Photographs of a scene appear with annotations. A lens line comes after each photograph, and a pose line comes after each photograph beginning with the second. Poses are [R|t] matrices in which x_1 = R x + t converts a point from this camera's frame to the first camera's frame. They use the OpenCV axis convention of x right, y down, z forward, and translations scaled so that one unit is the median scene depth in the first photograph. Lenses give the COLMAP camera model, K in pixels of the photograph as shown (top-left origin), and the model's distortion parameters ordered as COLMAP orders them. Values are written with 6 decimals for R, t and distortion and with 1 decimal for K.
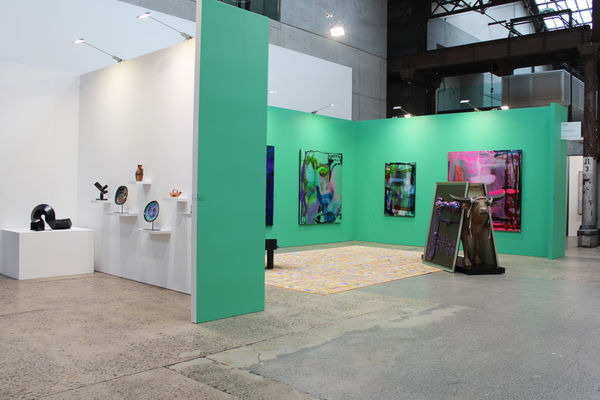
lens RADIAL K [[542.4, 0, 299.3], [0, 542.4, 195.5], [0, 0, 1]] dist [-0.009414, -0.004893]
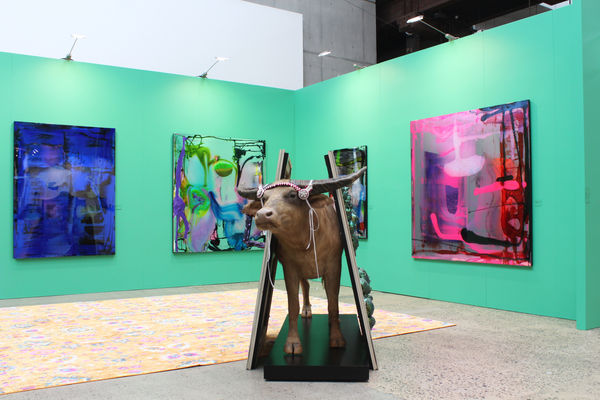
lens RADIAL K [[549.9, 0, 299.1], [0, 549.9, 204.1], [0, 0, 1]] dist [-0.020860, 0.000000]
pose [[0.963932, -0.026921, -0.264785, 0.321110], [0.017883, 0.999174, -0.036483, 0.023292], [0.265548, 0.030432, 0.963617, 0.443100]]
